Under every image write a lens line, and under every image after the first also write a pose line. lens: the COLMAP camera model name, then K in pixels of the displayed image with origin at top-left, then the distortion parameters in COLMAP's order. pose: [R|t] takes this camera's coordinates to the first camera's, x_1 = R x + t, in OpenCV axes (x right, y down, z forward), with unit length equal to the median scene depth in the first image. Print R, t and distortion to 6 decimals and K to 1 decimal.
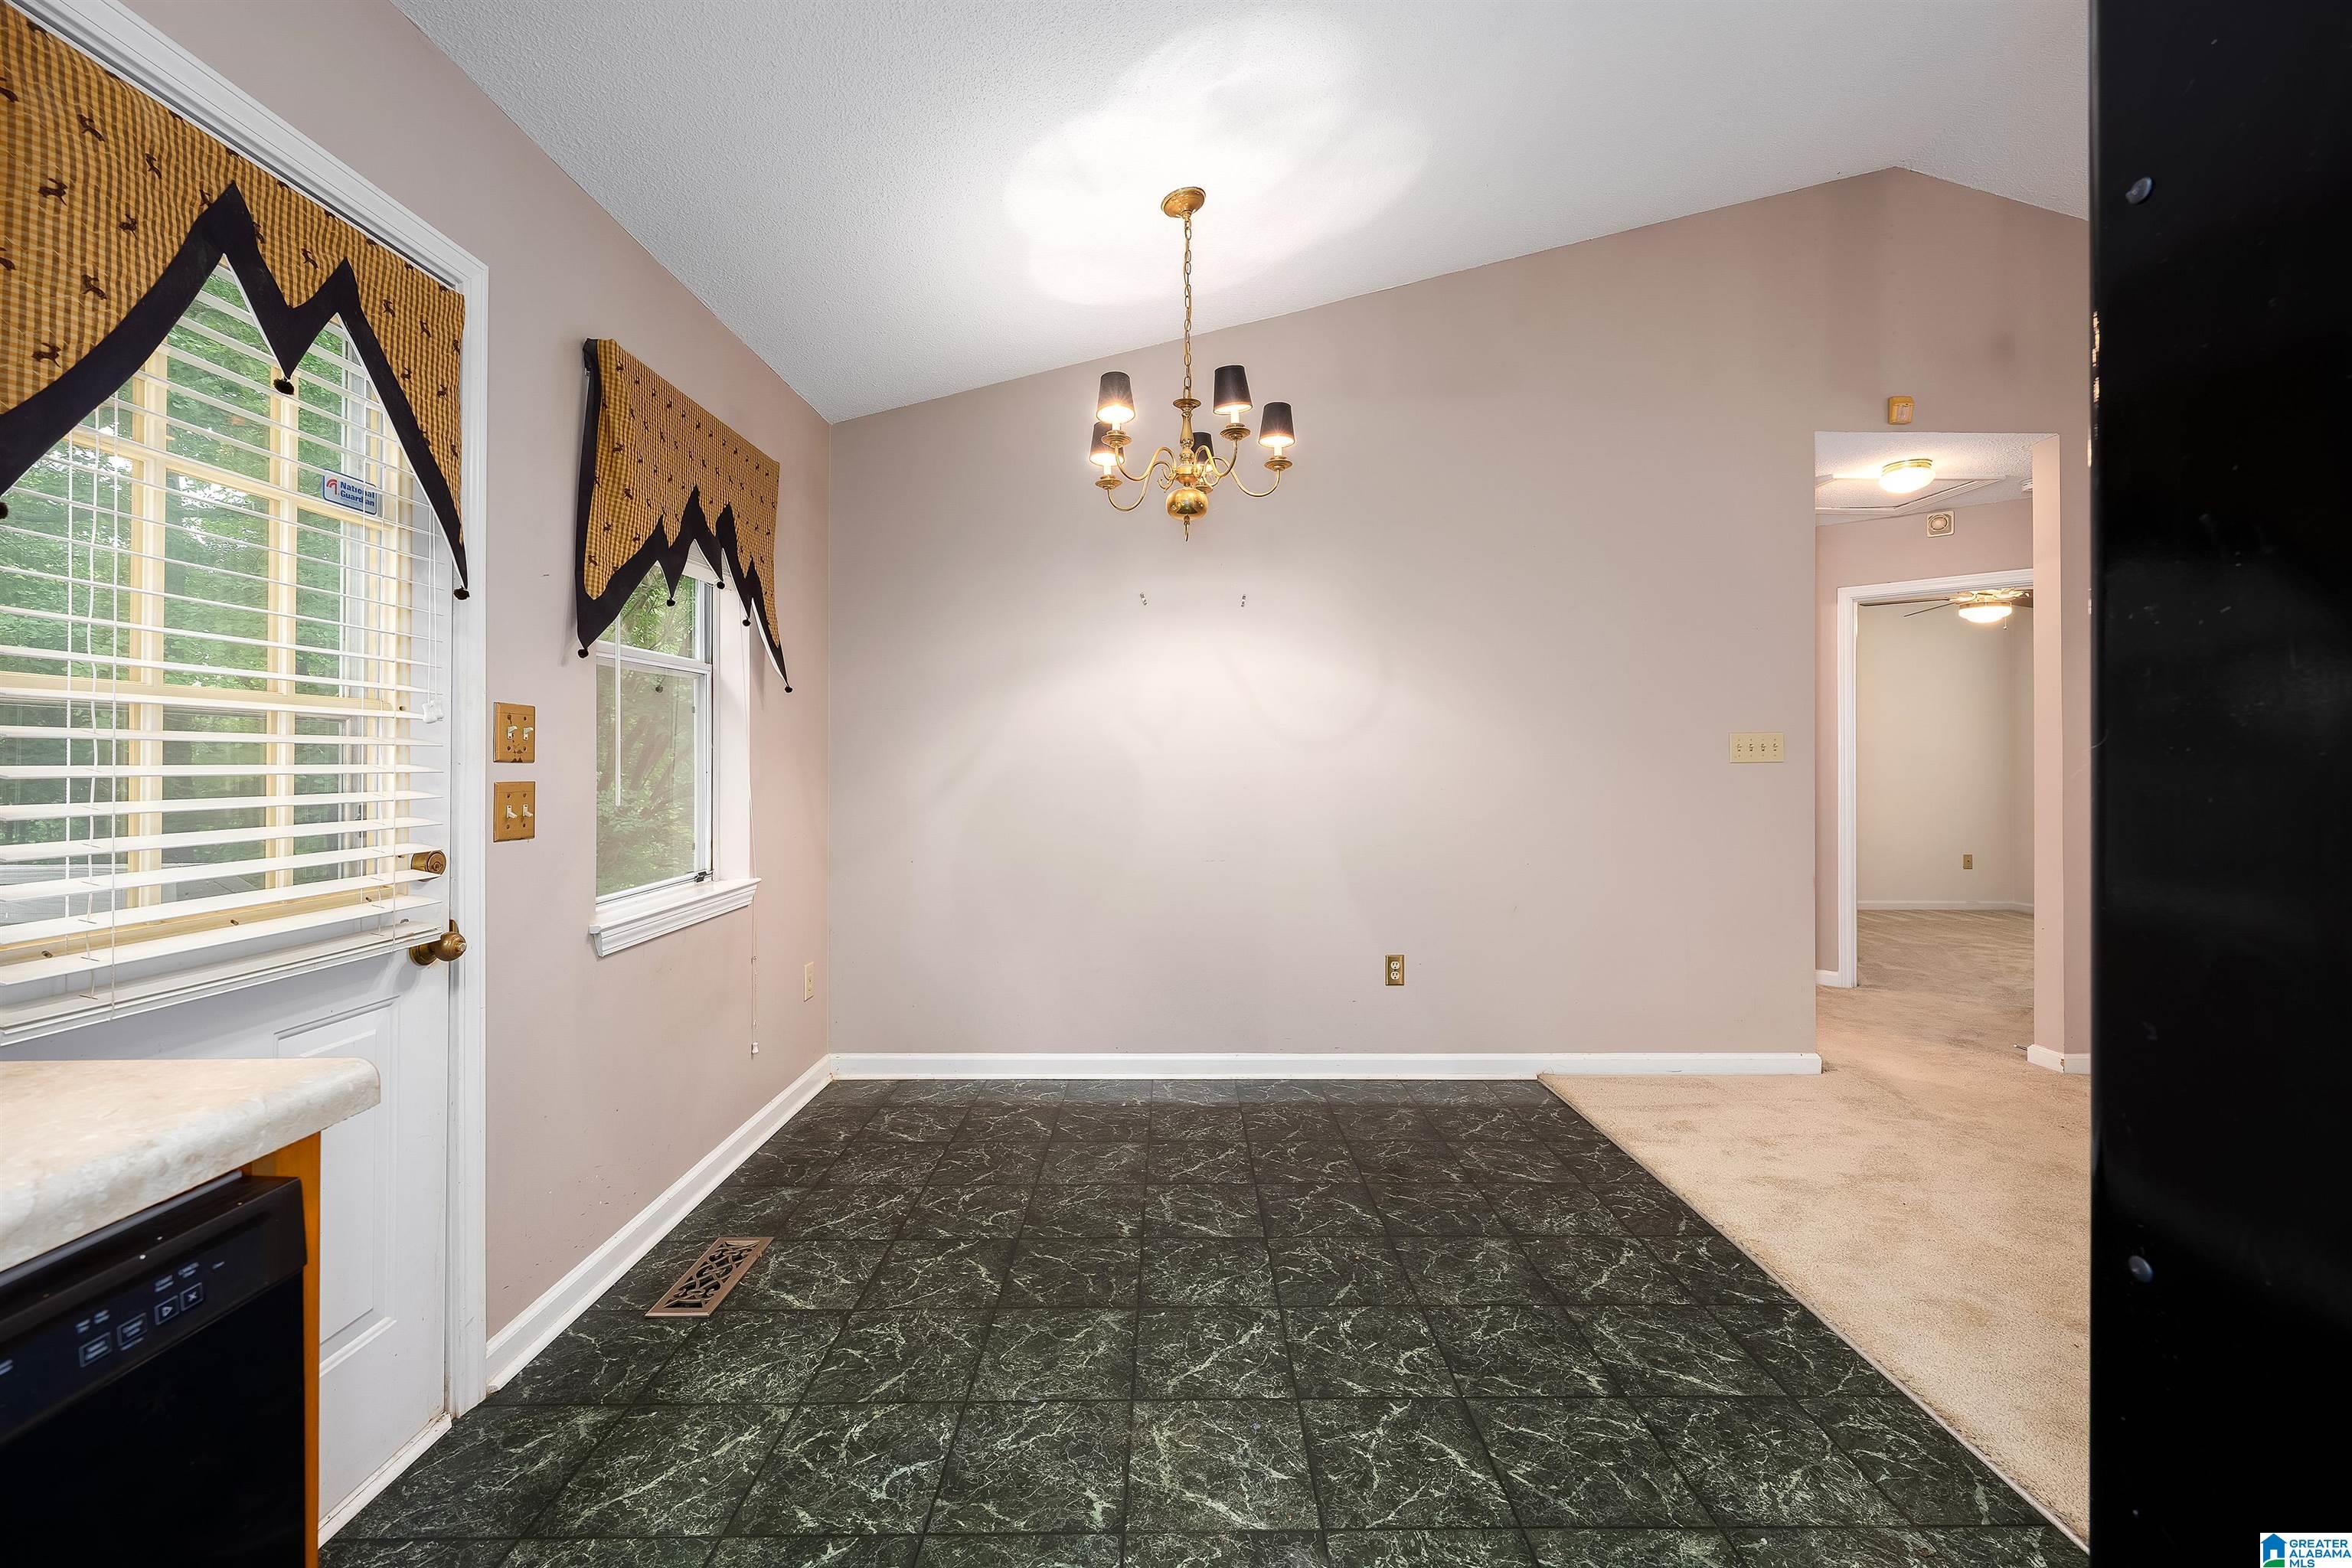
lens RADIAL K [[973.0, 0, 1180.3], [0, 973.0, 759.1], [0, 0, 1]] dist [-0.000519, 0.000037]
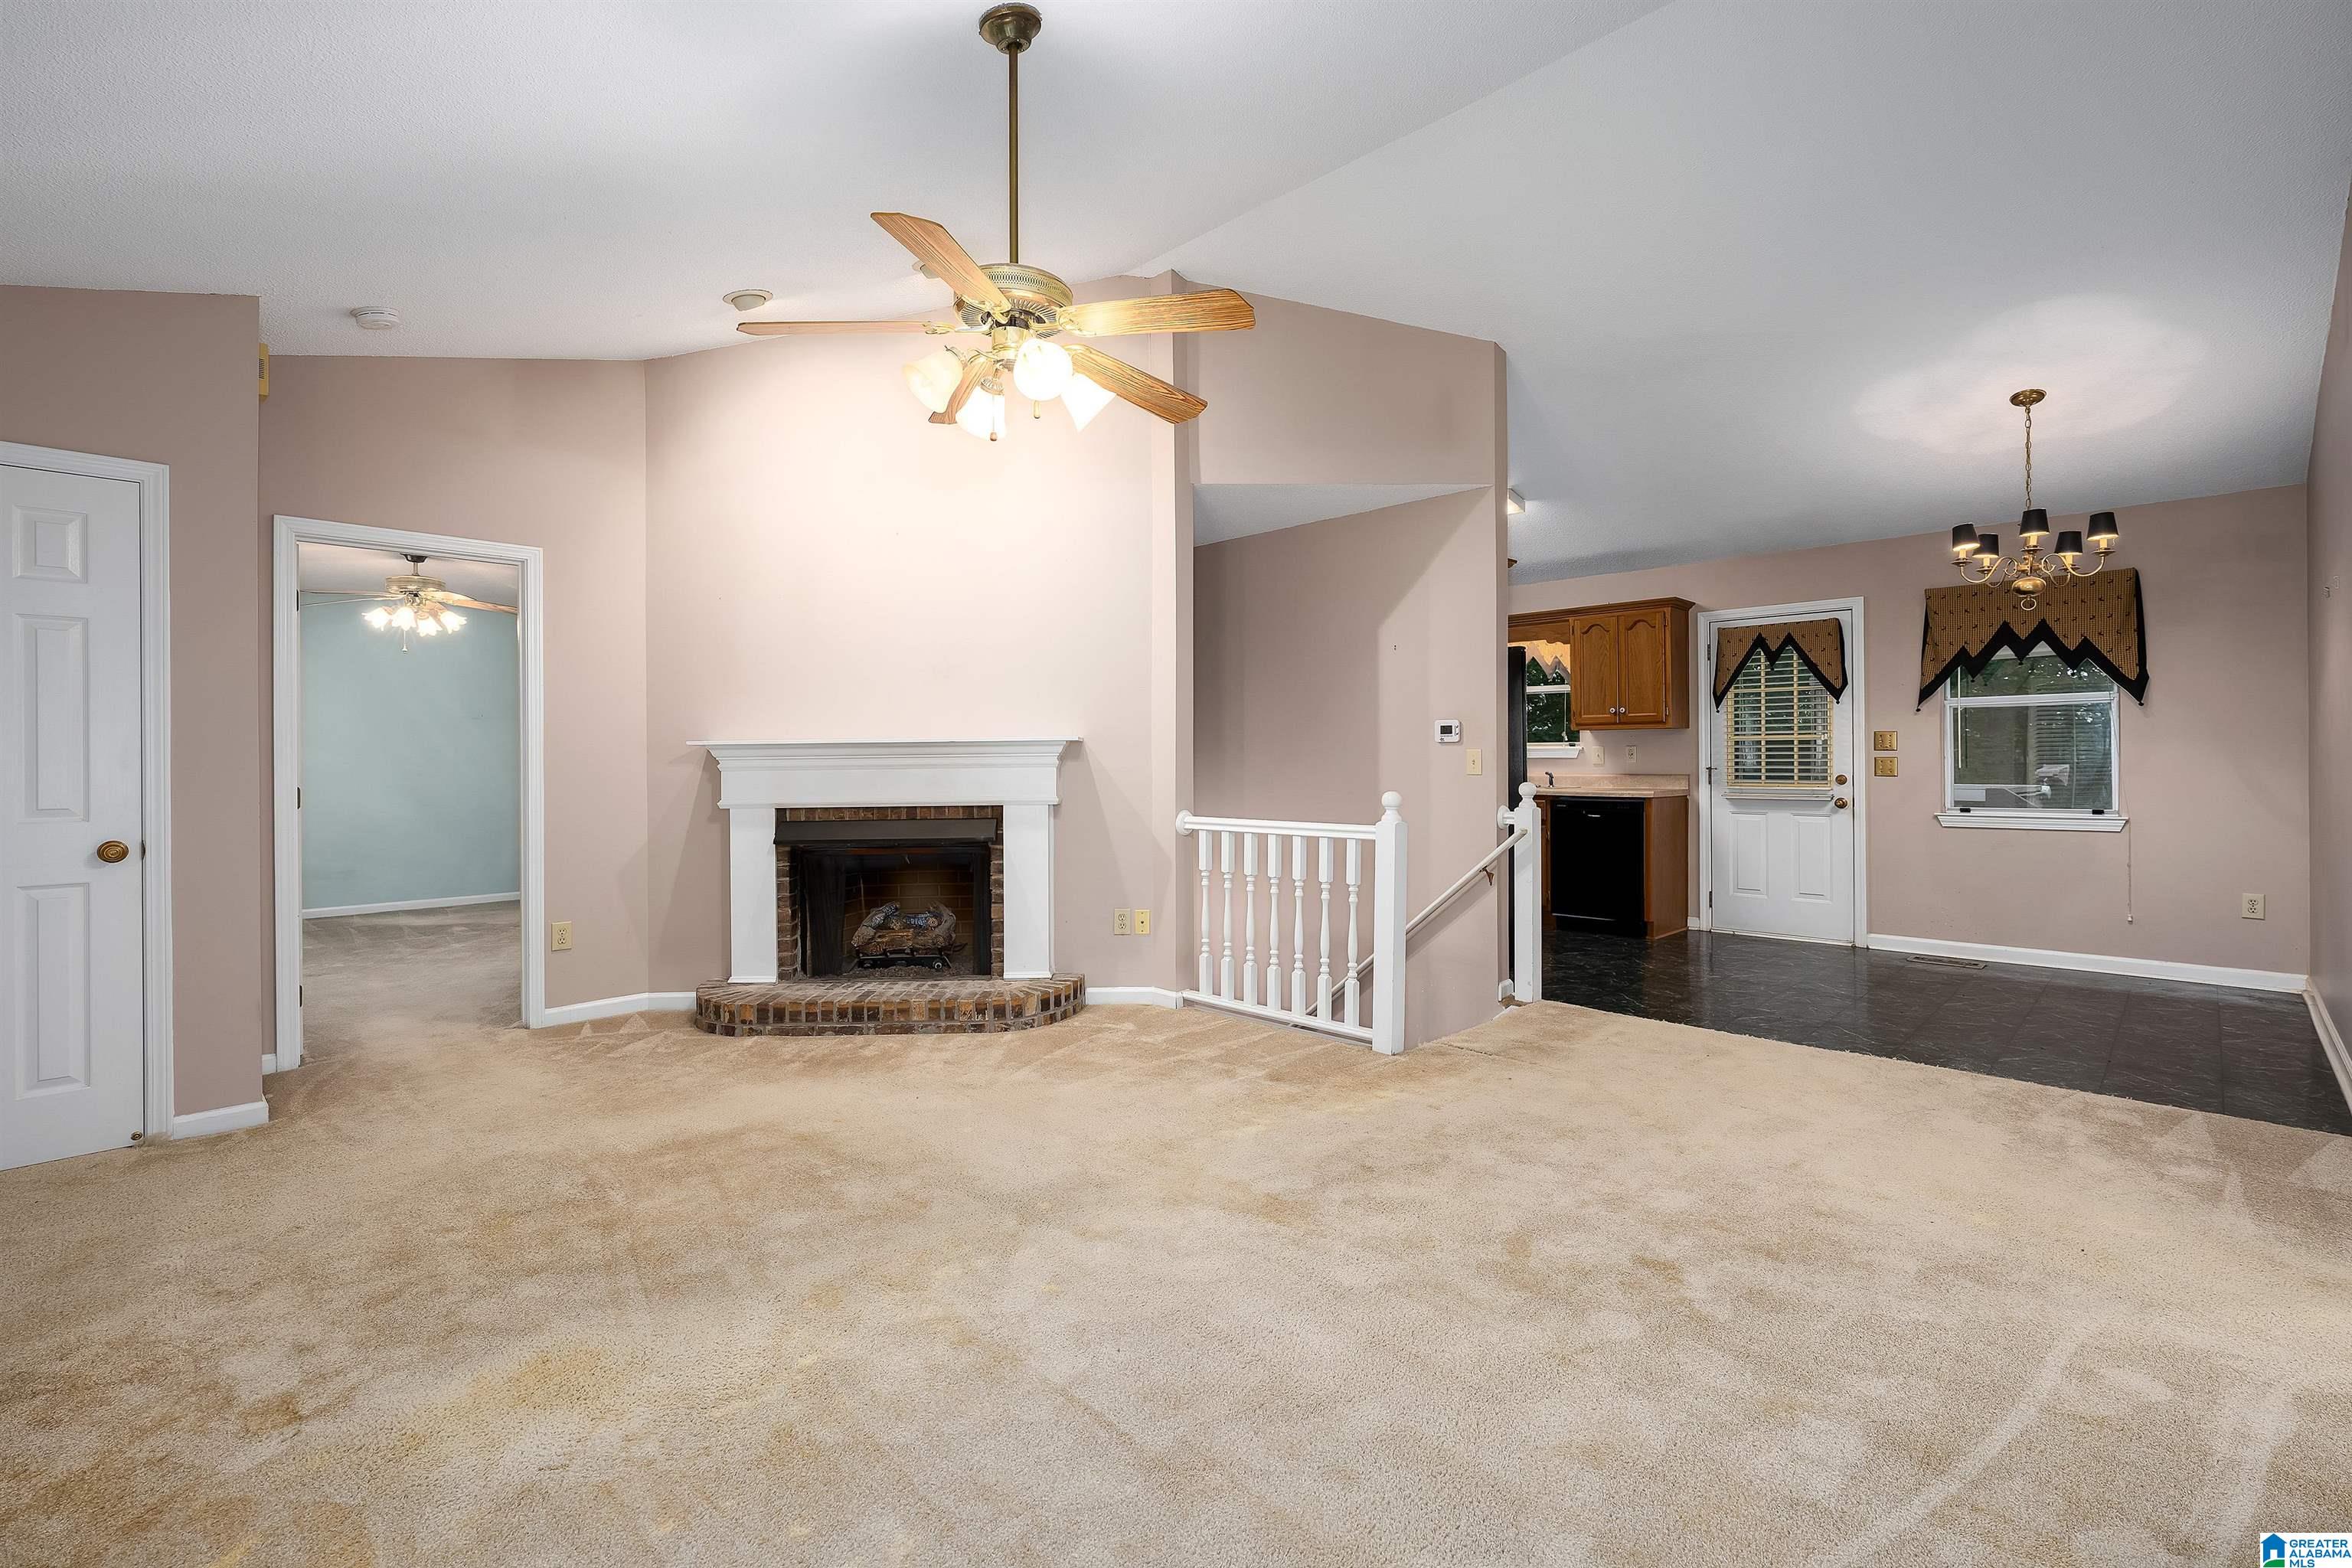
lens RADIAL K [[1040.8, 0, 1193.8], [0, 1040.8, 753.4], [0, 0, 1]] dist [-0.001248, -0.000086]
pose [[-0.707542, -0.000424, -0.706671, 3.022958], [0.006528, 0.999953, -0.007136, 0.020598], [0.706641, -0.009662, -0.707507, 1.717265]]
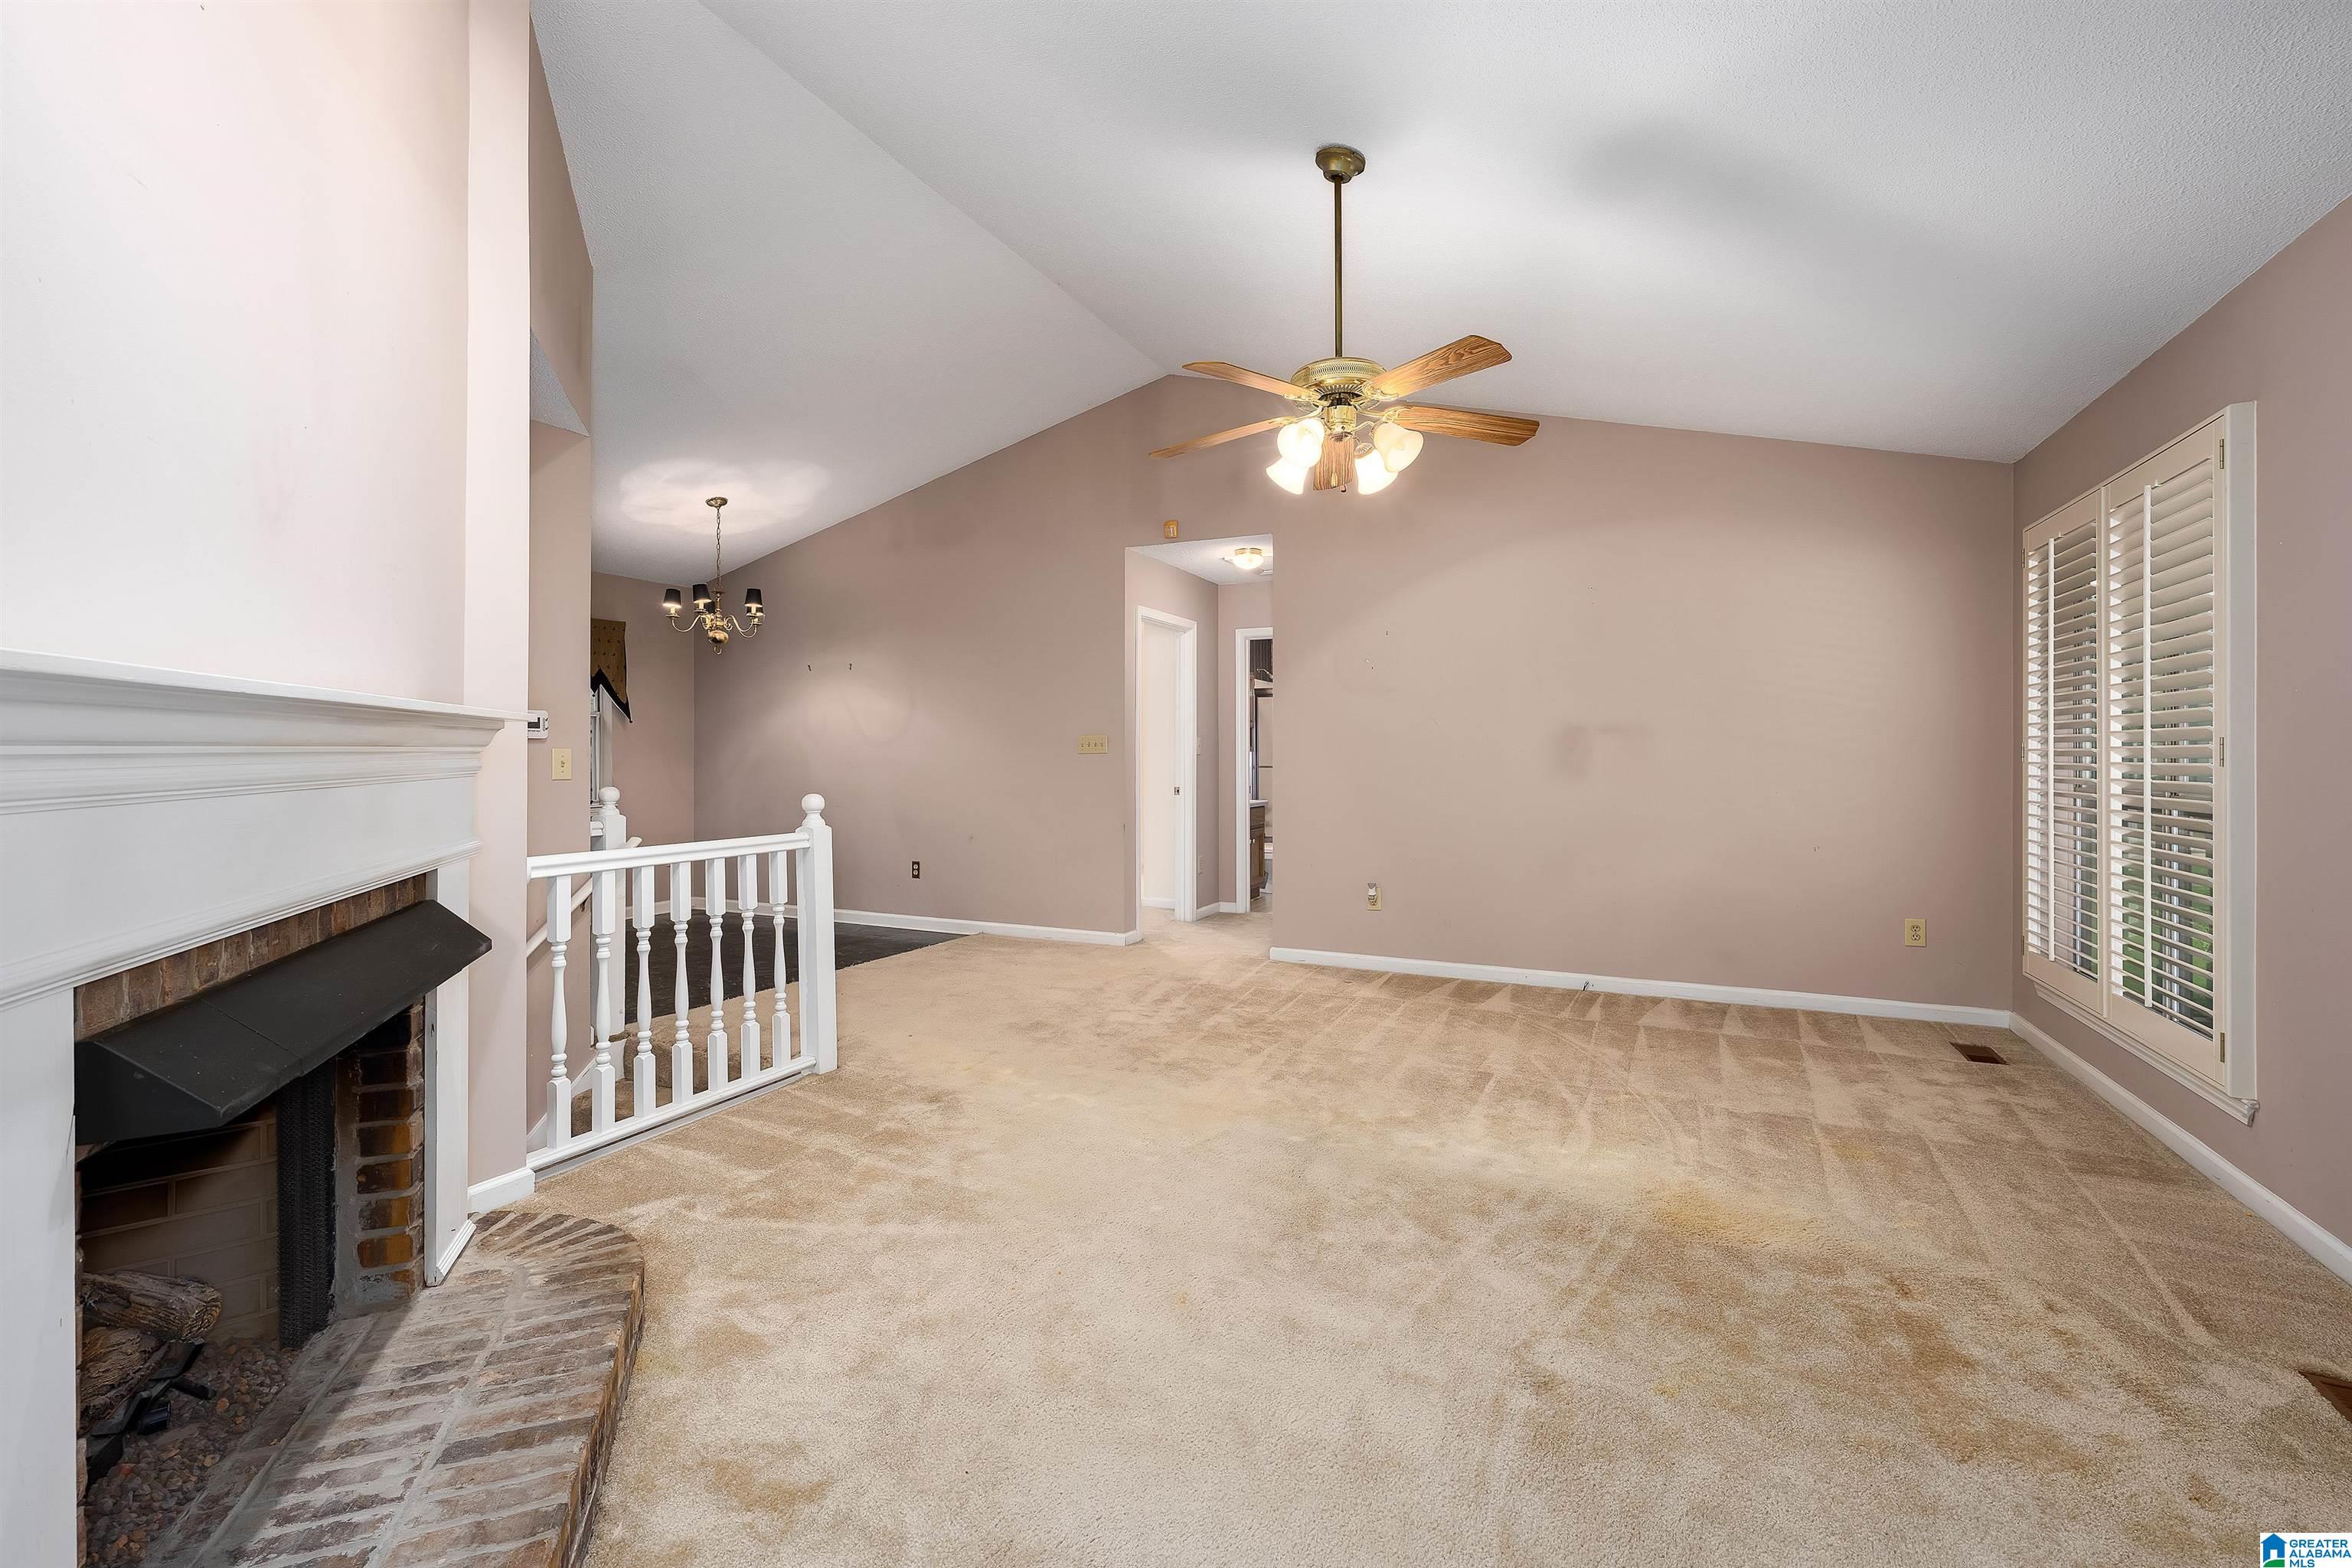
lens RADIAL K [[973.0, 0, 1180.3], [0, 973.0, 759.1], [0, 0, 1]] dist [-0.000519, 0.000037]
pose [[0.899427, 0.000732, -0.437070, 2.704215], [0.001346, 0.999989, 0.004444, 0.010574], [0.437068, -0.004585, 0.899417, -0.766547]]
